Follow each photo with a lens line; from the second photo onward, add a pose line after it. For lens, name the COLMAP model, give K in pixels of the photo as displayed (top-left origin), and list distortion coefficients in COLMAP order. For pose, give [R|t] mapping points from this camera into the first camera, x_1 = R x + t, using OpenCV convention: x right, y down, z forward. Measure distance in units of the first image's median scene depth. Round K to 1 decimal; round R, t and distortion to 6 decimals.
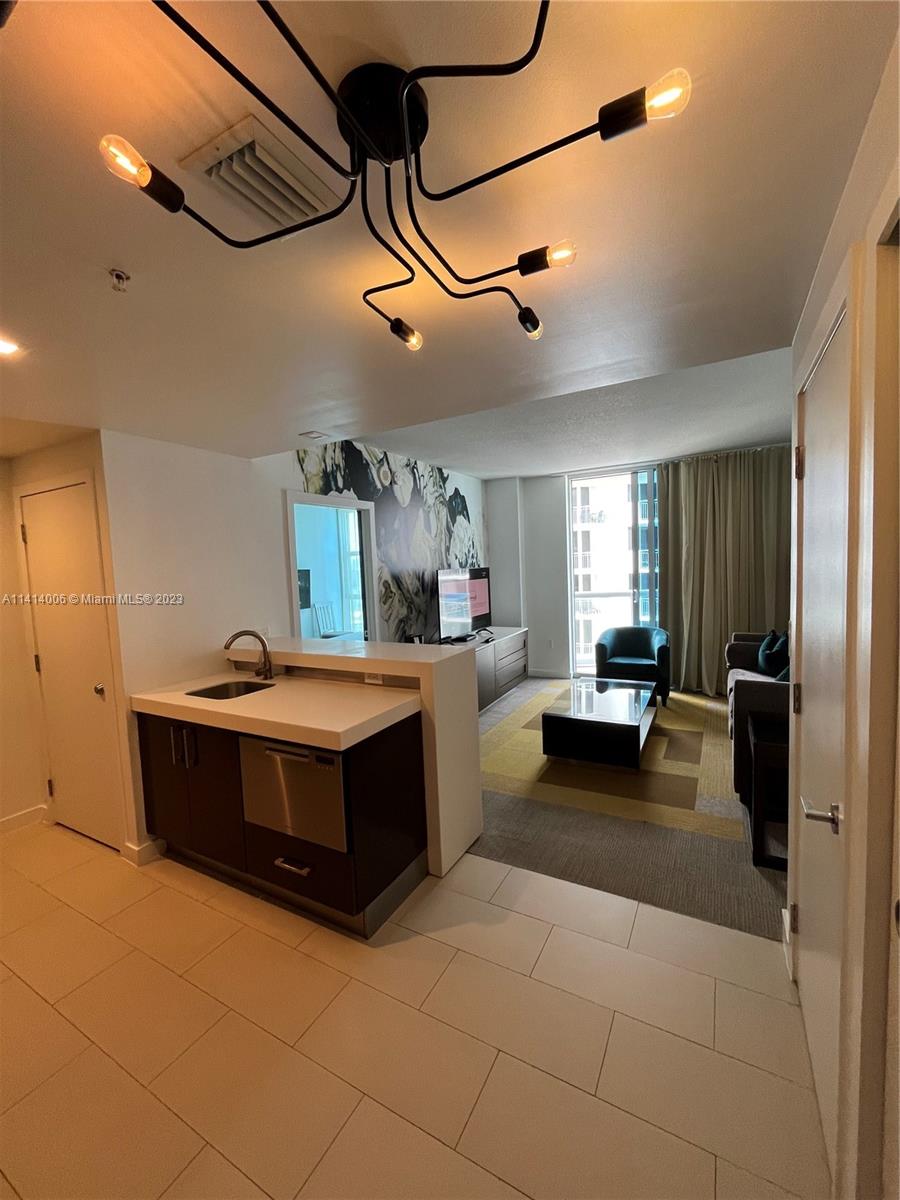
lens RADIAL K [[490.3, 0, 451.2], [0, 490.3, 601.3], [0, 0, 1]] dist [-0.002533, 0.000223]
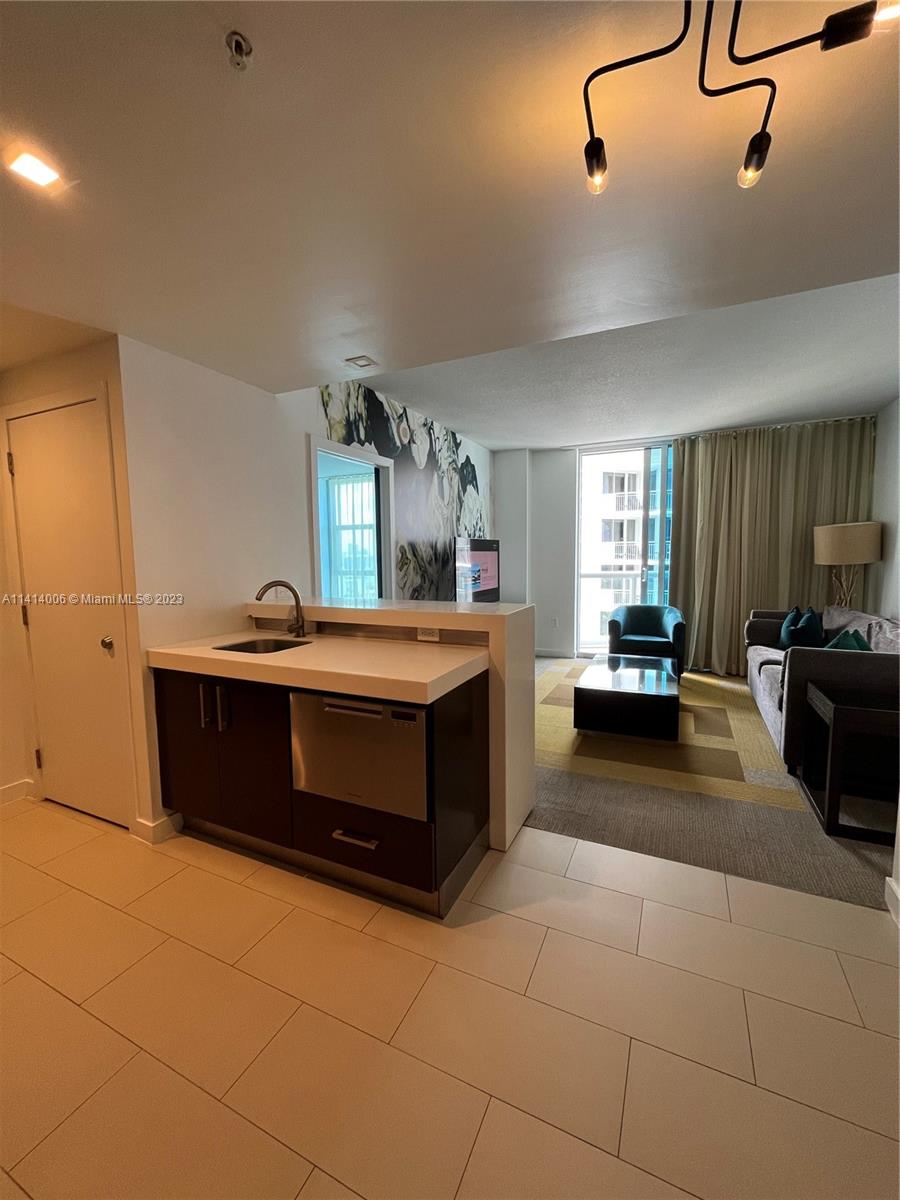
lens RADIAL K [[490.3, 0, 450.7], [0, 490.3, 601.0], [0, 0, 1]] dist [-0.002533, 0.000223]
pose [[0.997279, 0.023462, 0.069891, -0.159342], [-0.024784, 0.999529, 0.018113, 0.067922], [-0.069433, -0.019796, 0.997390, 0.087196]]
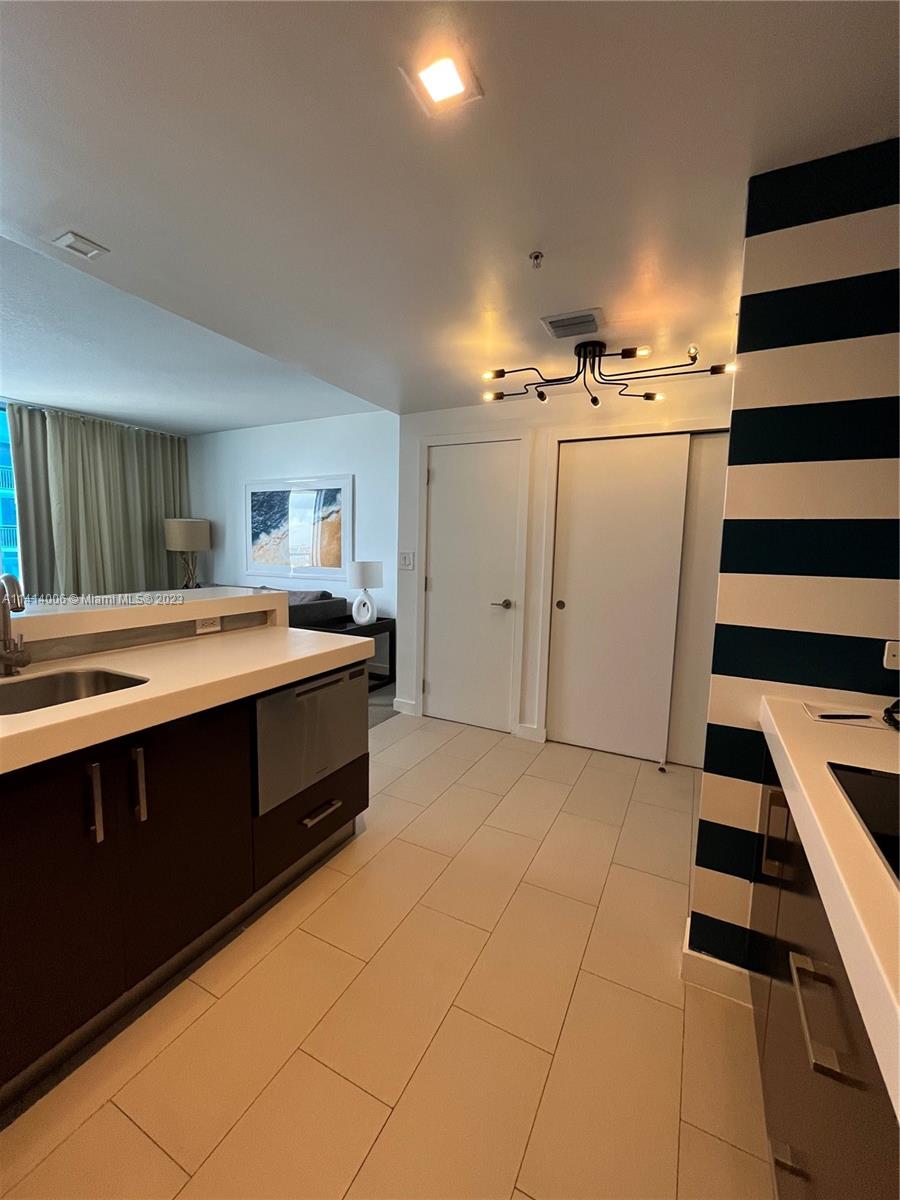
lens RADIAL K [[490.3, 0, 446.4], [0, 490.3, 601.9], [0, 0, 1]] dist [-0.002533, 0.000223]
pose [[-0.029939, -0.071023, 0.997025, -0.855709], [0.053666, 0.995919, 0.072556, 0.070464], [-0.998110, 0.055678, -0.026005, 0.549125]]
